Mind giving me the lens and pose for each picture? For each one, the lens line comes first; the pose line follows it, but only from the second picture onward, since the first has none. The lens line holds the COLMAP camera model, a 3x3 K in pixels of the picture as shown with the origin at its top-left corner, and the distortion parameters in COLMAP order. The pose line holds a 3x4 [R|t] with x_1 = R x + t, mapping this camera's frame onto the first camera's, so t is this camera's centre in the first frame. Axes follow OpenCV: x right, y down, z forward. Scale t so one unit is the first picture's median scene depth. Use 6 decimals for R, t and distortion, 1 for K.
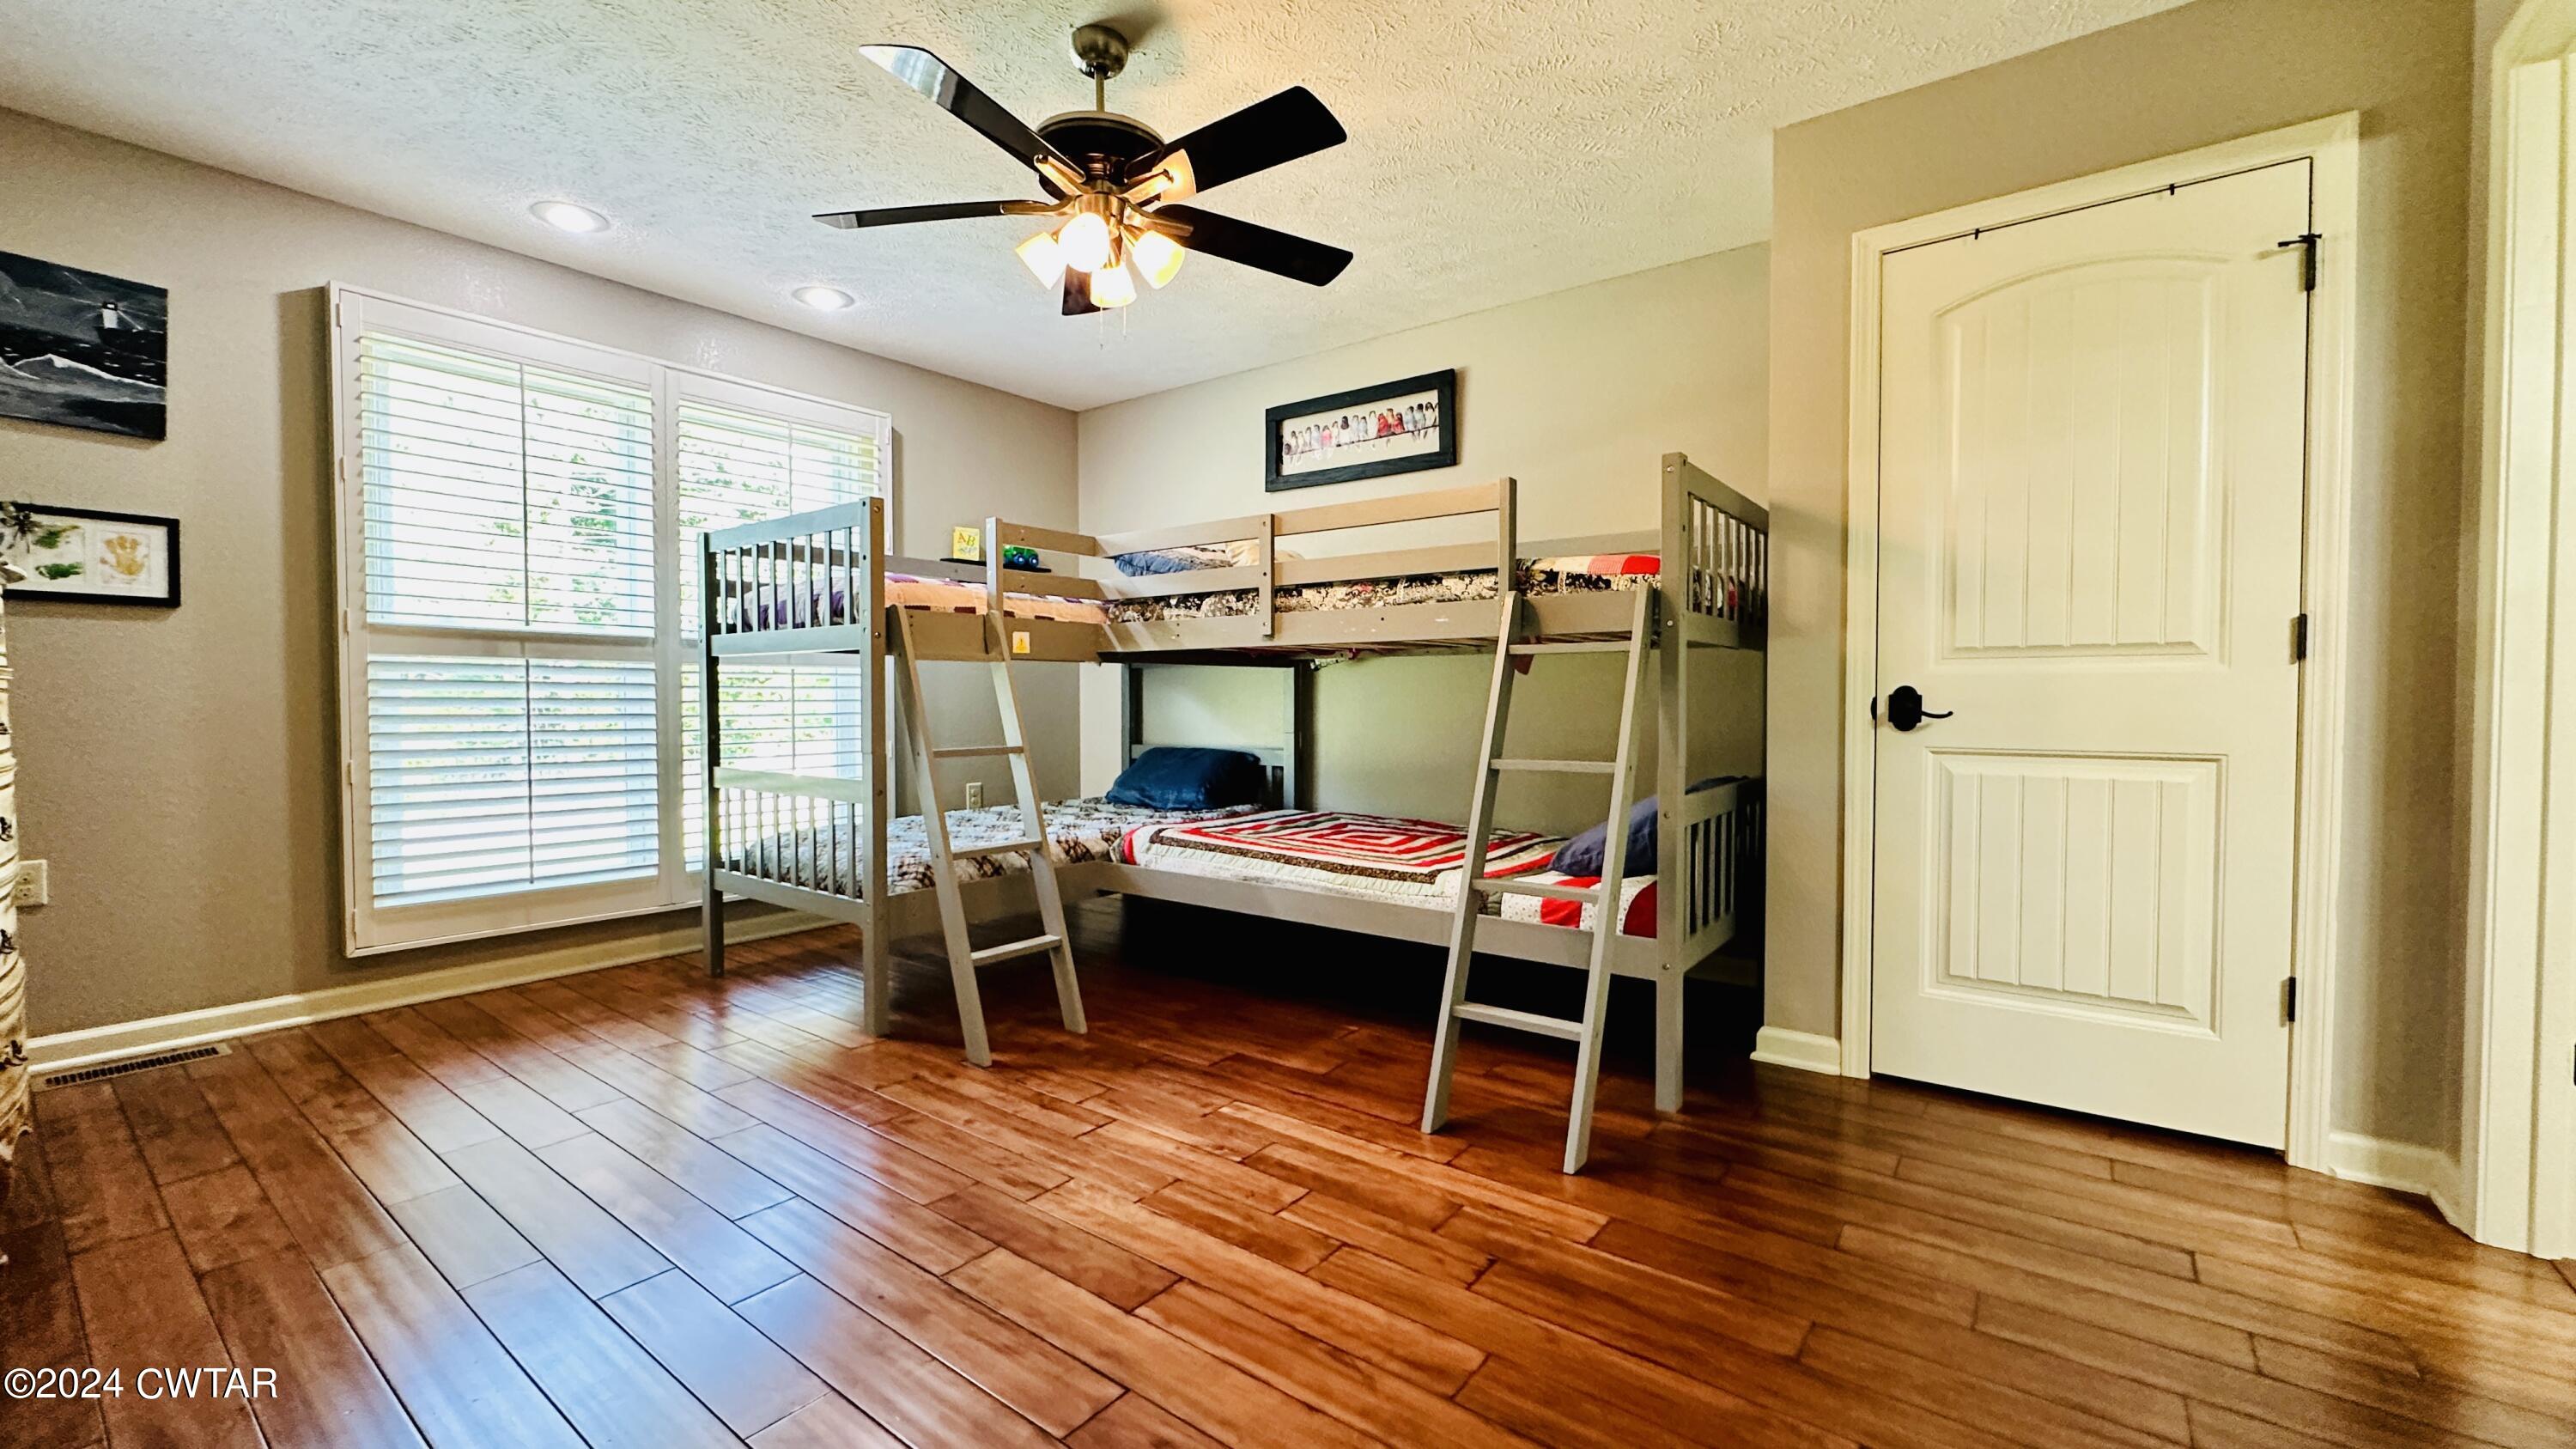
lens RADIAL K [[1030.8, 0, 1288.0], [0, 1030.8, 724.5], [0, 0, 1]] dist [-0.002383, 0.000113]
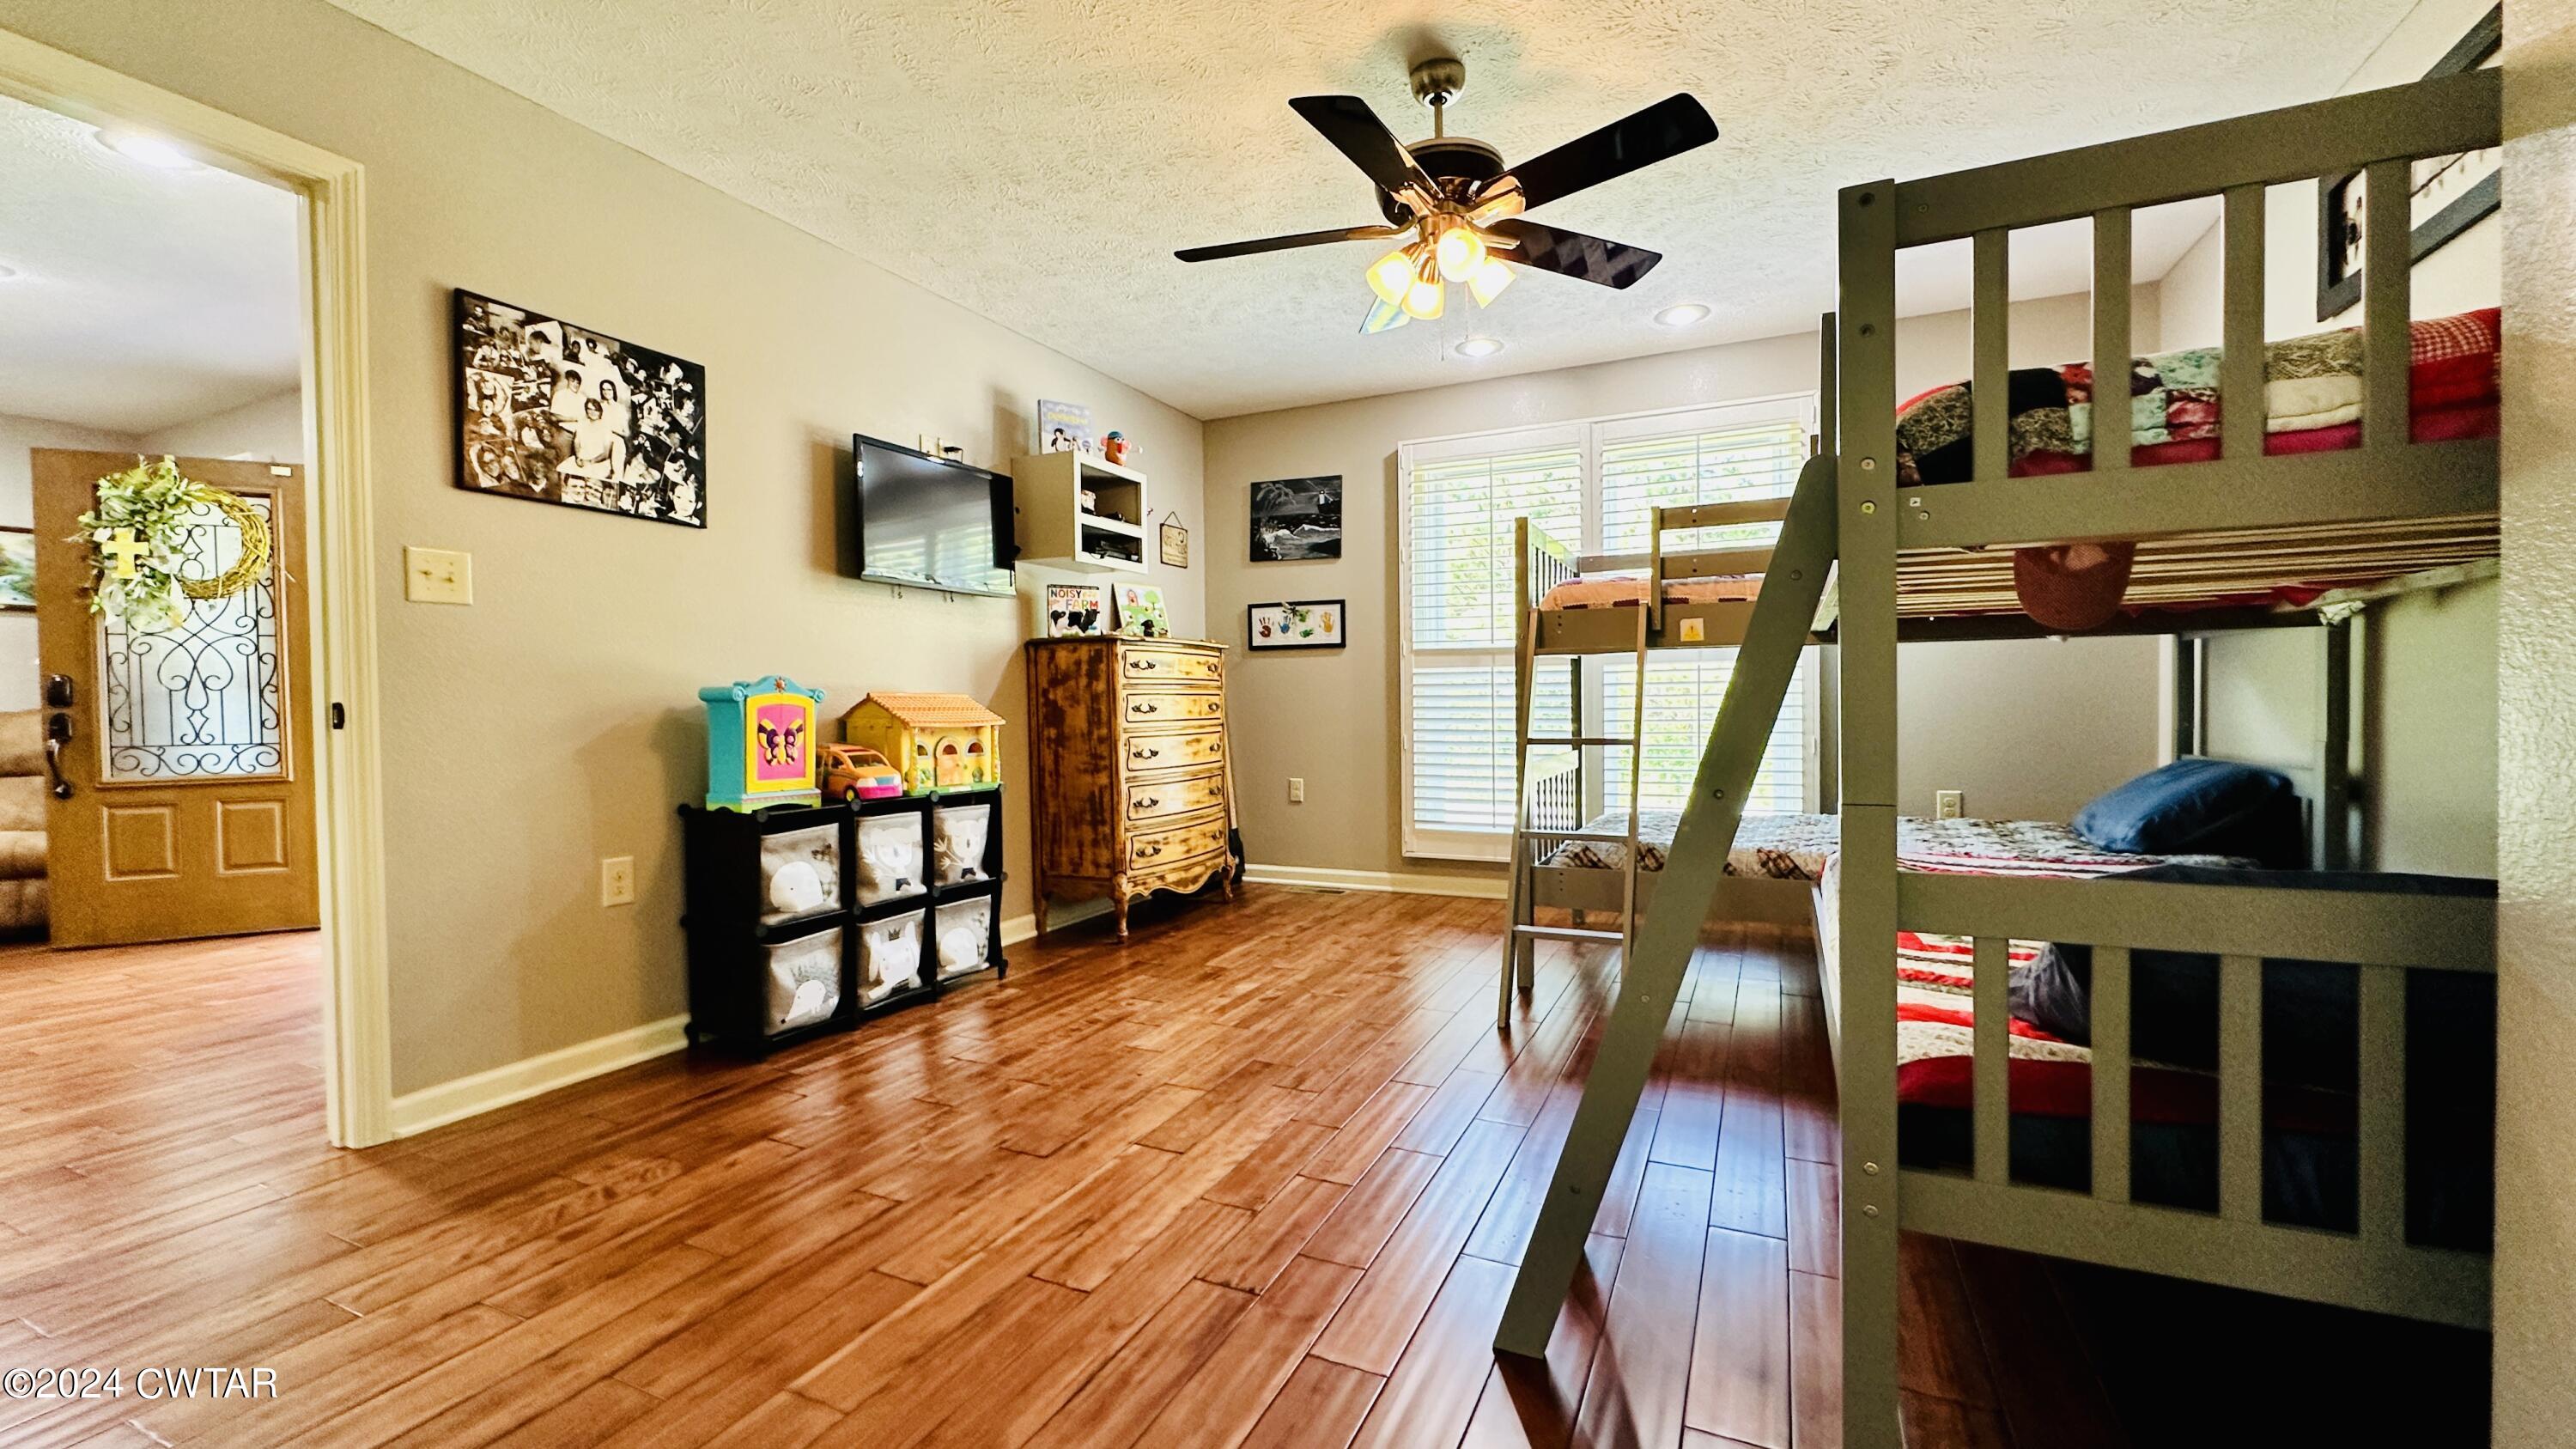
lens RADIAL K [[1029.4, 0, 1288.0], [0, 1029.4, 724.5], [0, 0, 1]] dist [0.000548, 0.000054]
pose [[0.208391, 0.016415, -0.977908, 0.713968], [-0.013656, 0.999811, 0.013872, -0.001035], [0.977950, 0.010463, 0.208576, 0.540322]]
